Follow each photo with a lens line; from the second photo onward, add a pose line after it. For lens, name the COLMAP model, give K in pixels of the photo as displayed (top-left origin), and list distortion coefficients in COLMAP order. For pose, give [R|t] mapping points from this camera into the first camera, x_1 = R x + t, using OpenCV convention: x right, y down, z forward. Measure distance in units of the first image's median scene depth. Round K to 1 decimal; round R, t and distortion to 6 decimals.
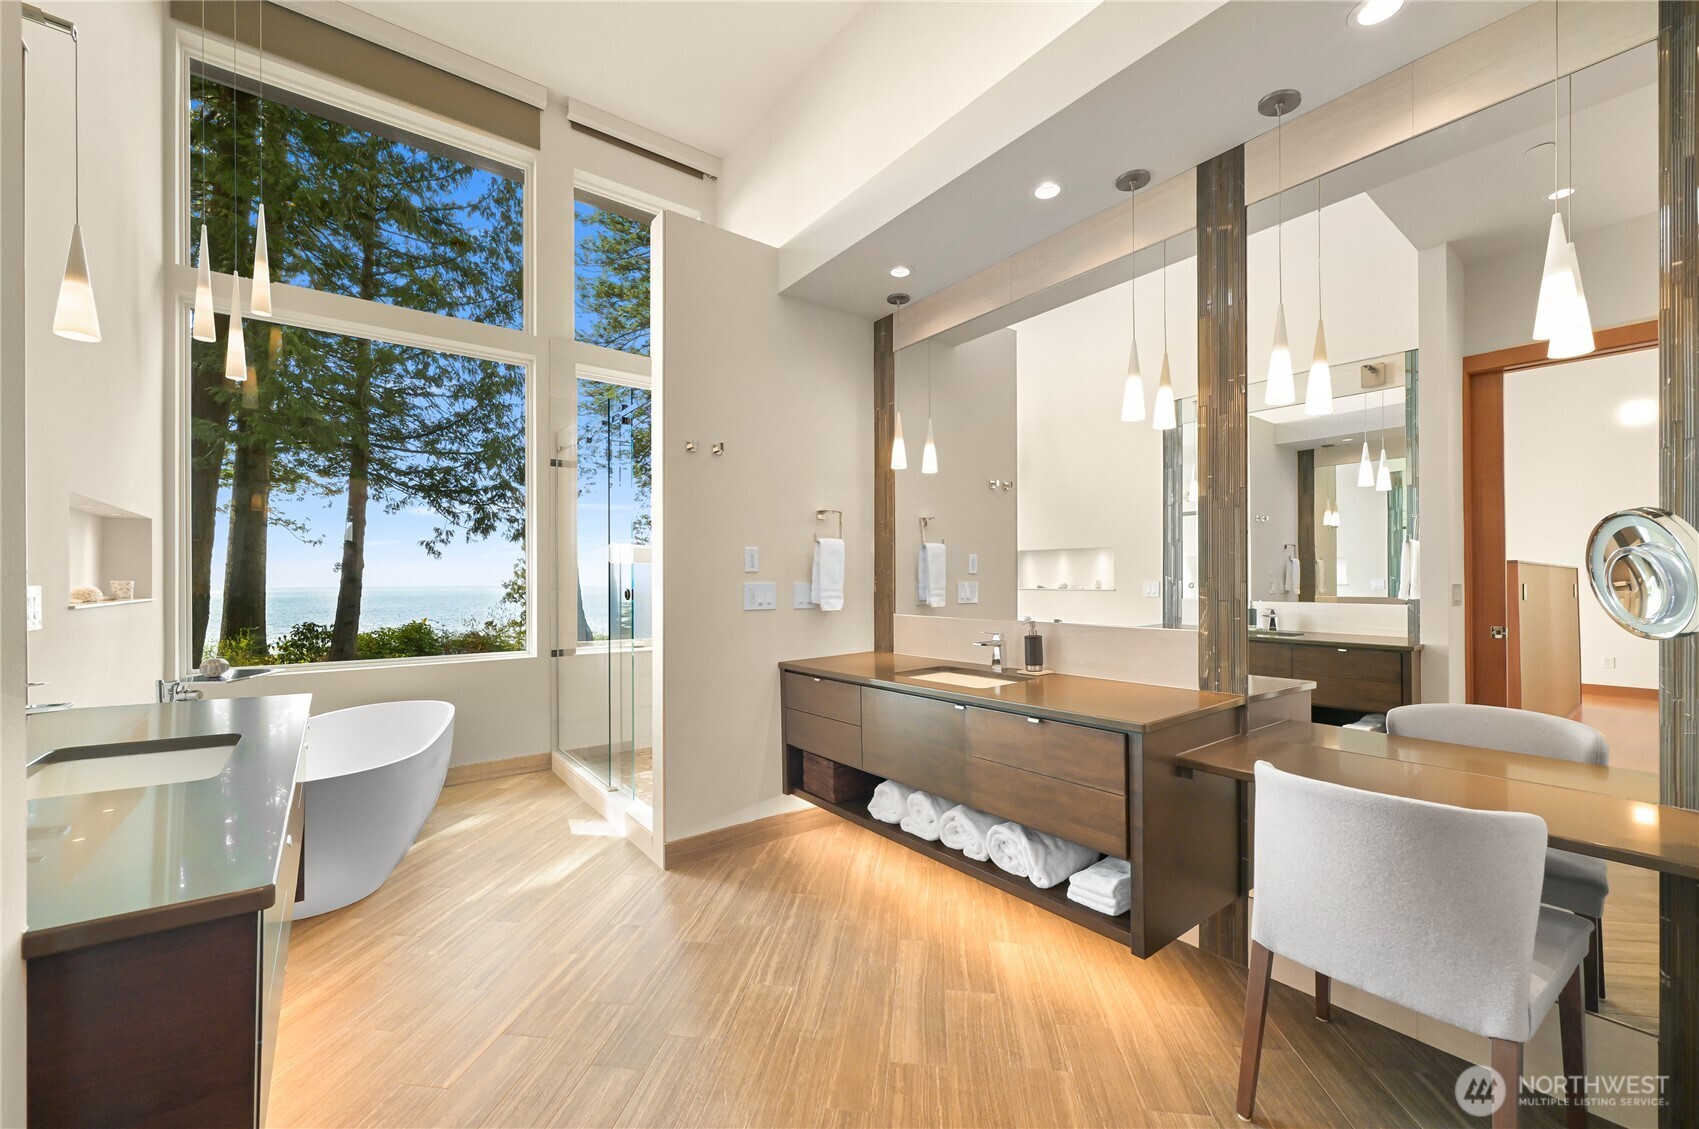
lens RADIAL K [[674.4, 0, 850.8], [0, 674.4, 575.6], [0, 0, 1]] dist [-0.000018, 0.000015]
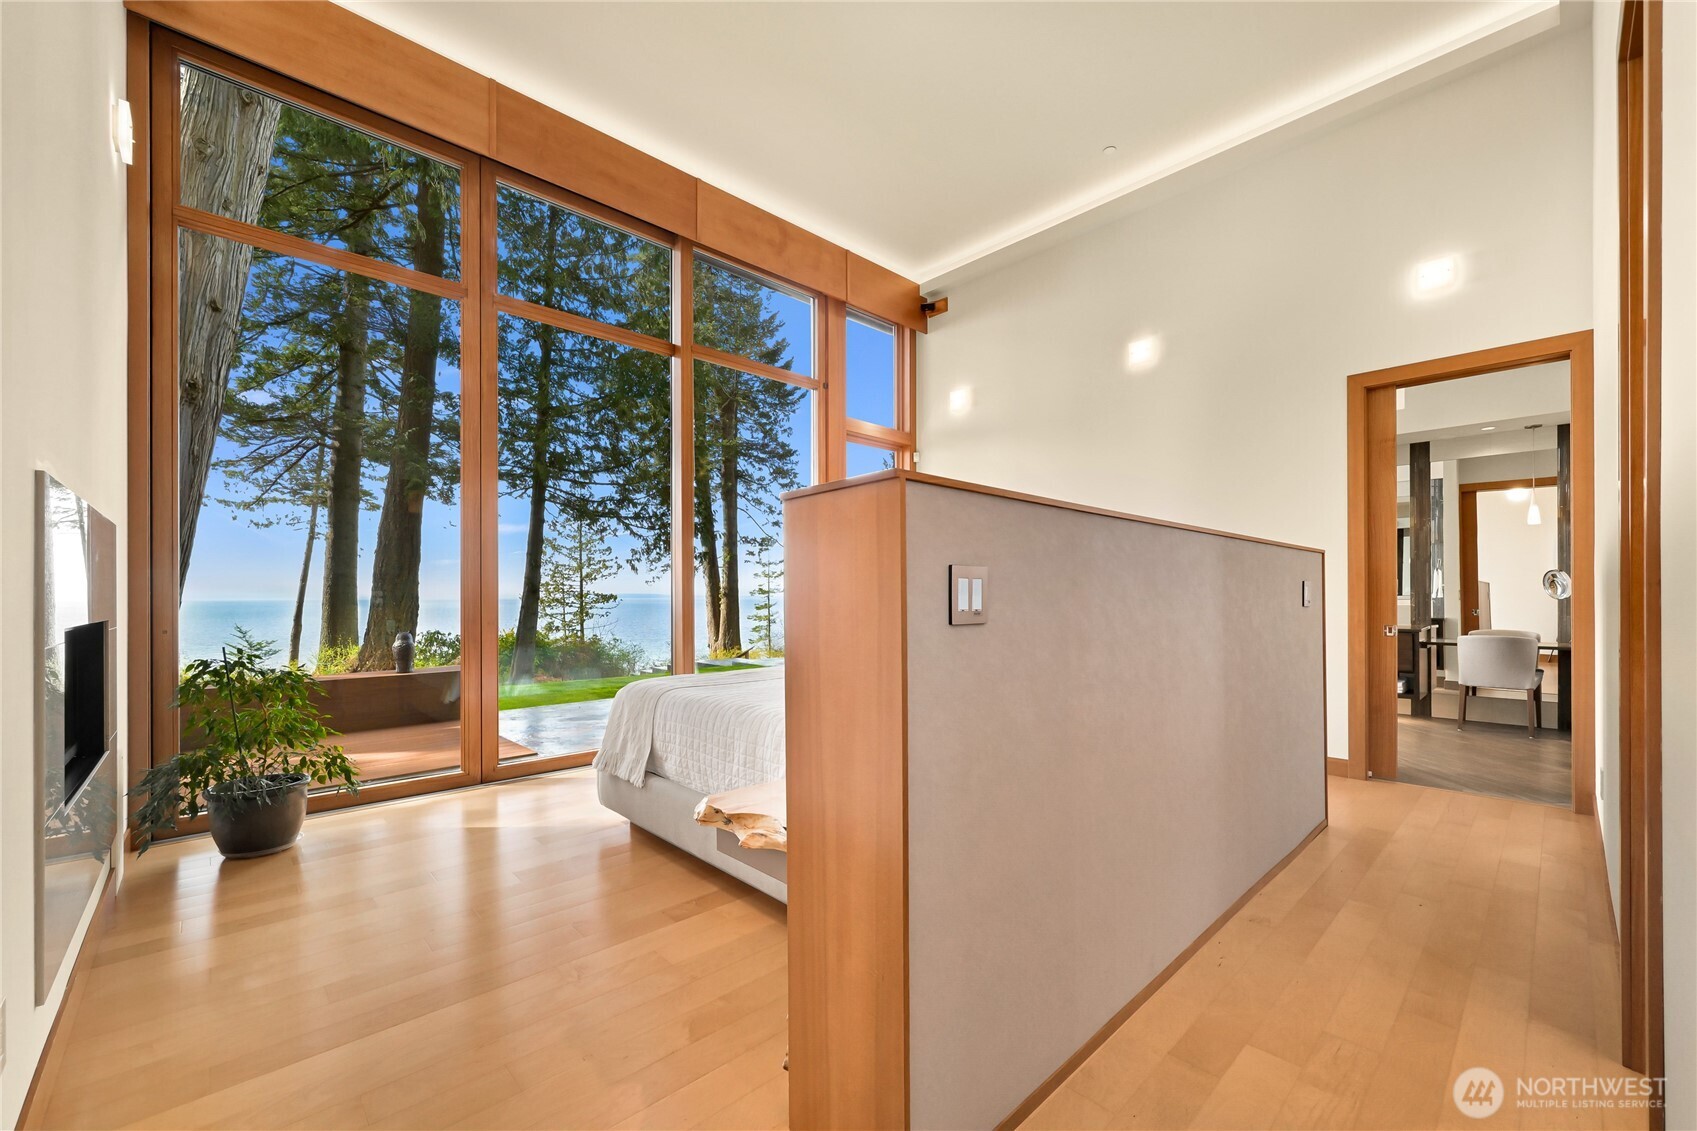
lens RADIAL K [[673.8, 0, 847.5], [0, 673.8, 576.7], [0, 0, 1]] dist [0.000401, -0.000029]
pose [[0.994816, 0.006520, 0.101483, -1.267906], [-0.005193, 0.999898, -0.013333, 0.010034], [-0.101559, 0.012737, 0.994748, -0.950948]]
